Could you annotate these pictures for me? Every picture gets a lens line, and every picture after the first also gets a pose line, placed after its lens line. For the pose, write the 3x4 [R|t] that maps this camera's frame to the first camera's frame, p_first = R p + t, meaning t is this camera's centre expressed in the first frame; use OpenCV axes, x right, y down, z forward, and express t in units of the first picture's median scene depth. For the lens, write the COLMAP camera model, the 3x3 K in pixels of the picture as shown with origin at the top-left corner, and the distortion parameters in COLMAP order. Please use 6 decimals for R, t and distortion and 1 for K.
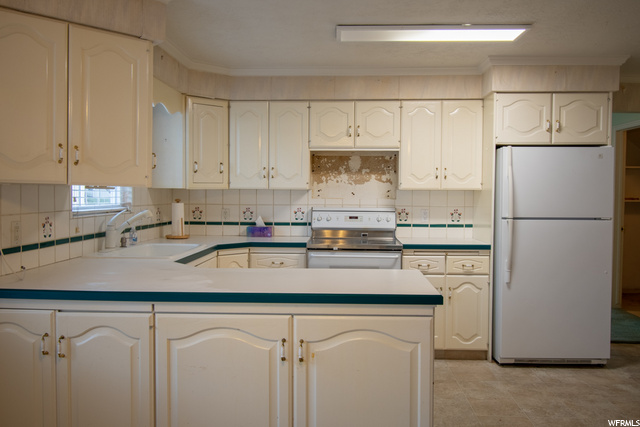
lens RADIAL K [[543.1, 0, 320.0], [0, 543.1, 213.5], [0, 0, 1]] dist [0.002662, 0.000681]
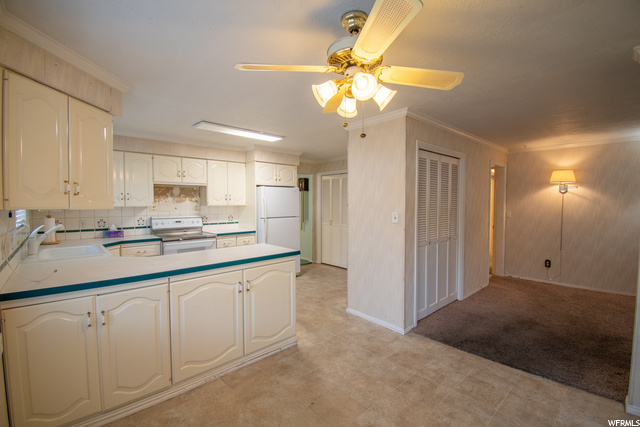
lens RADIAL K [[288.4, 0, 320.0], [0, 288.4, 213.5], [0, 0, 1]] dist [-0.001084, -0.000305]
pose [[0.694881, -0.034983, 0.718273, -0.309957], [0.036081, 0.999254, 0.013761, -0.016625], [-0.718219, 0.016354, 0.695625, 0.005380]]
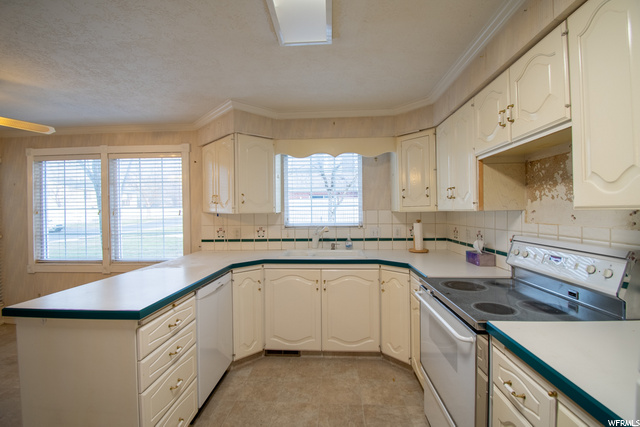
lens RADIAL K [[288.4, 0, 320.0], [0, 288.4, 213.5], [0, 0, 1]] dist [-0.001084, -0.000305]
pose [[-0.013554, 0.000164, -0.999908, 0.393793], [-0.029163, 0.999575, 0.000559, -0.034854], [0.999483, 0.029168, -0.013543, 0.790904]]
